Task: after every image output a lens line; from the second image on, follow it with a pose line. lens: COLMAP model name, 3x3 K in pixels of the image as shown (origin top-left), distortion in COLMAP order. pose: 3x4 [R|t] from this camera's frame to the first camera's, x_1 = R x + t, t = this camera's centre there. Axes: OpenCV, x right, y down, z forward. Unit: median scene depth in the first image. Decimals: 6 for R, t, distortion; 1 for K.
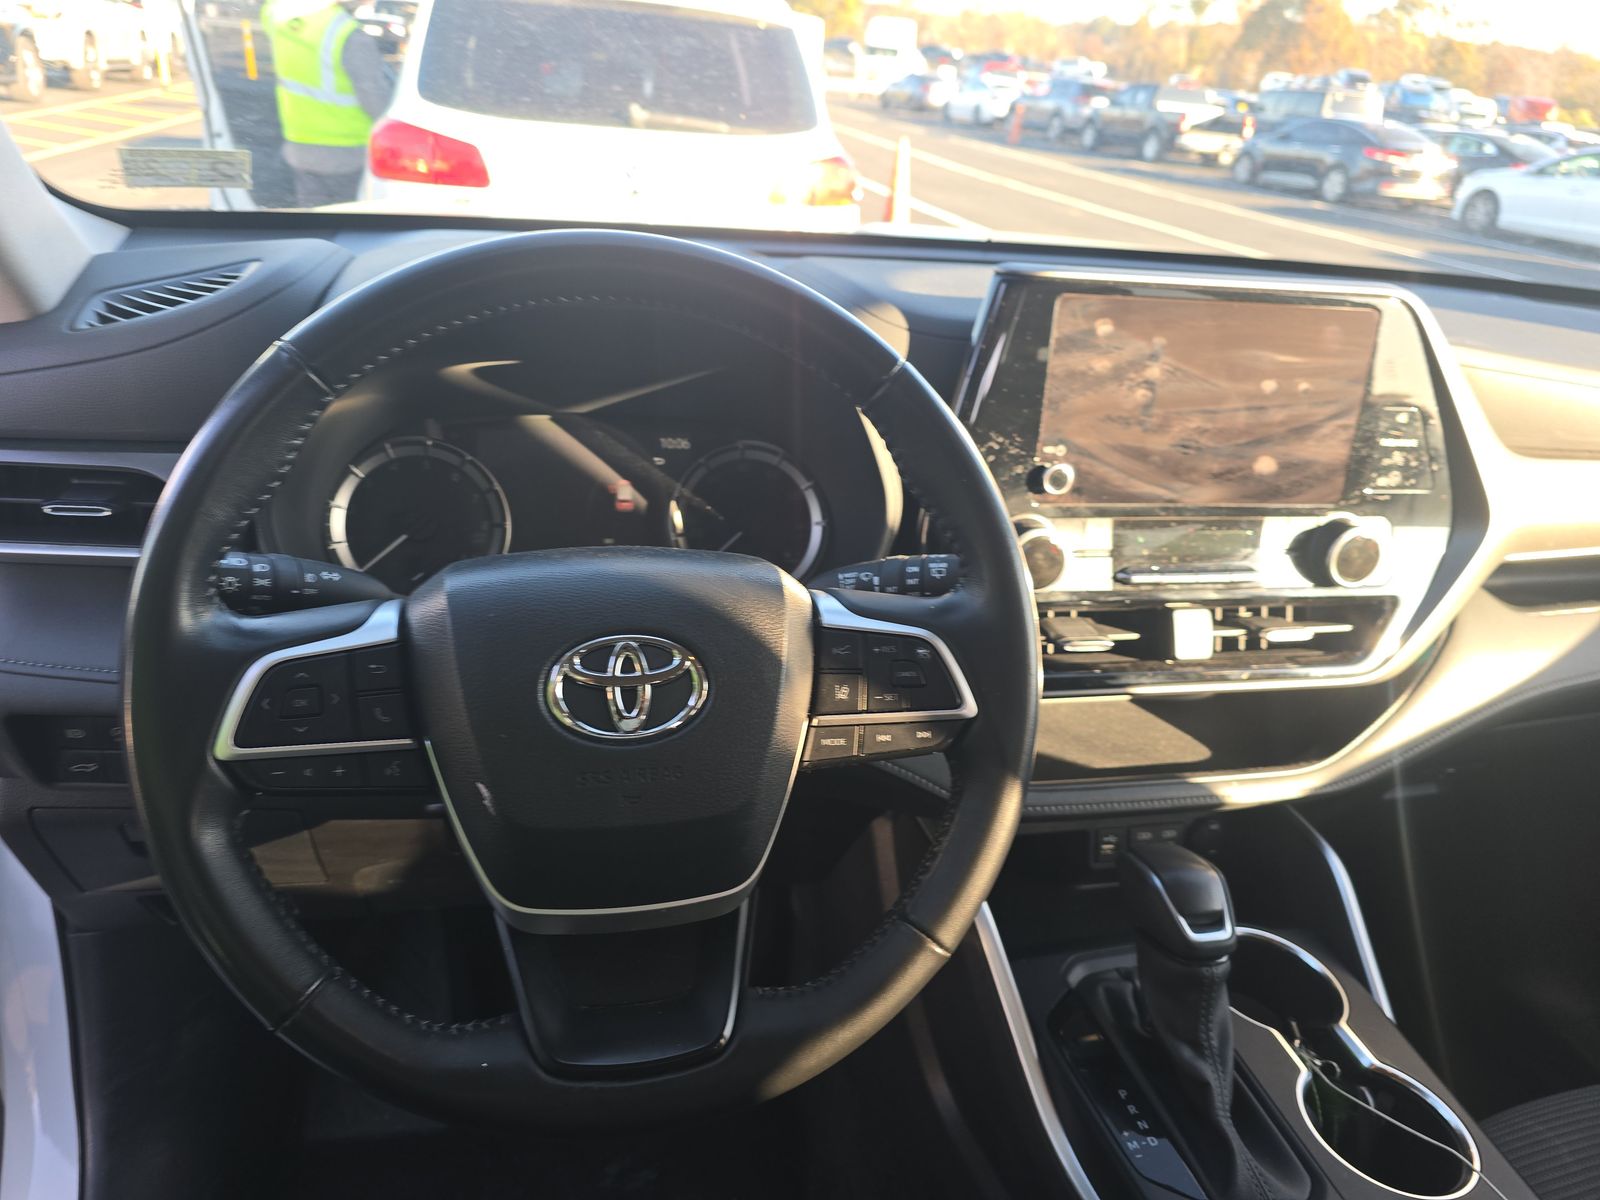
lens RADIAL K [[1110.7, 0, 765.0], [0, 1110.7, 630.5], [0, 0, 1]] dist [0.054217, -0.039950]
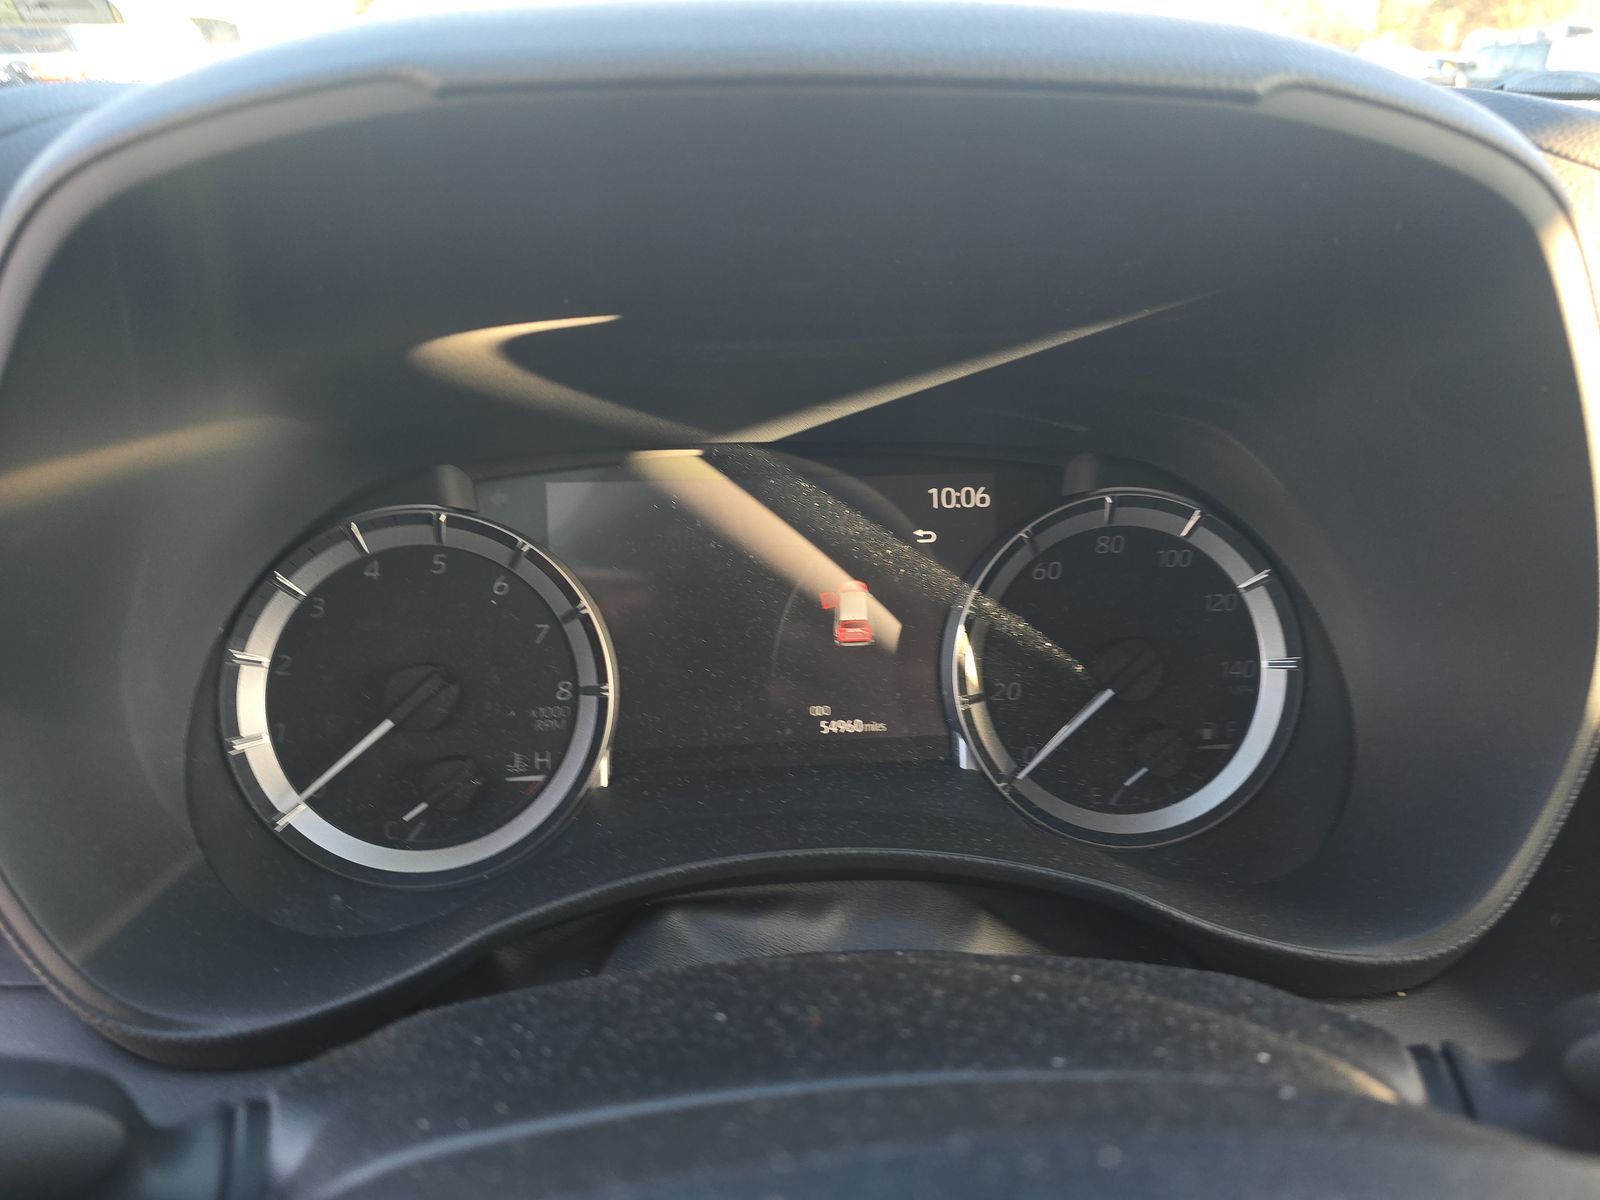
lens RADIAL K [[1110.7, 0, 760.7], [0, 1110.7, 638.3], [0, 0, 1]] dist [0.054217, -0.039950]
pose [[0.989276, -0.004312, -0.145992, -0.107210], [0.004446, 0.999990, 0.000595, -0.123071], [0.145988, -0.001237, 0.989286, 0.586884]]
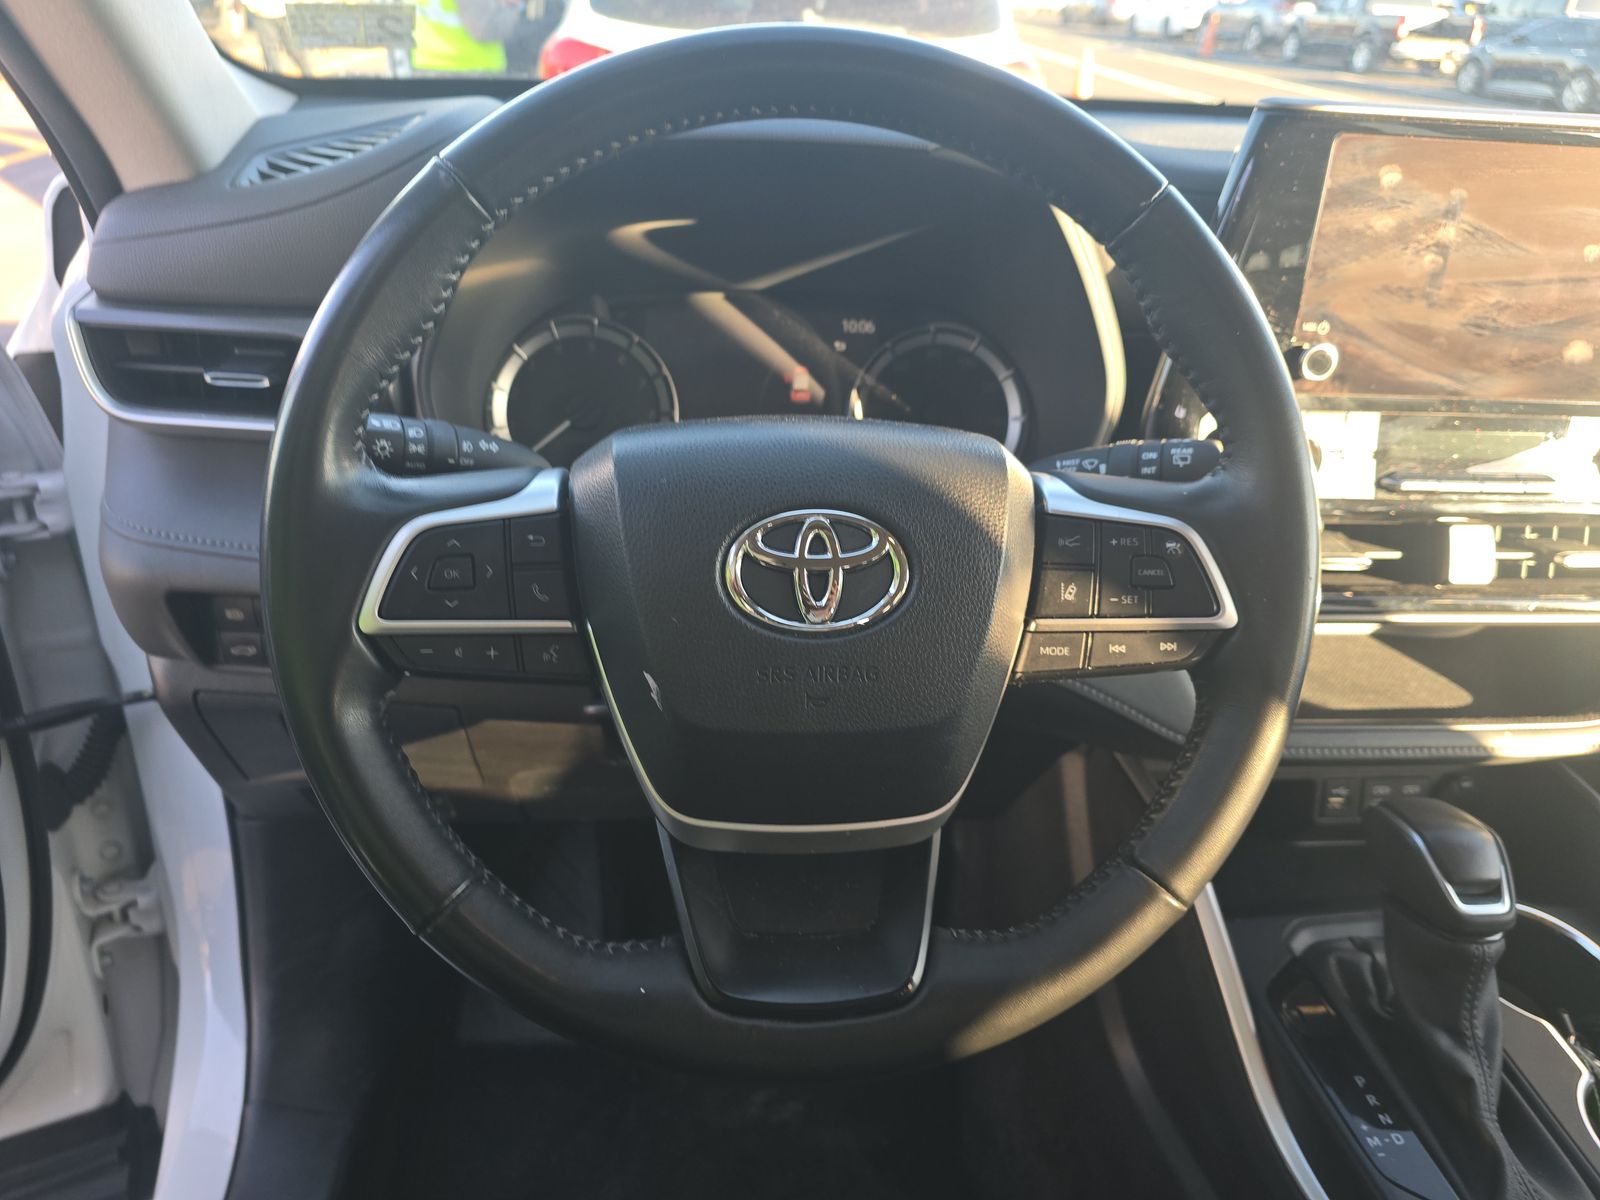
lens RADIAL K [[1110.7, 0, 766.3], [0, 1110.7, 625.6], [0, 0, 1]] dist [0.054217, -0.039950]
pose [[0.990686, 0.039319, -0.130370, -0.031201], [-0.032492, 0.998008, 0.054086, 0.029947], [0.132236, -0.049346, 0.989989, 0.095335]]
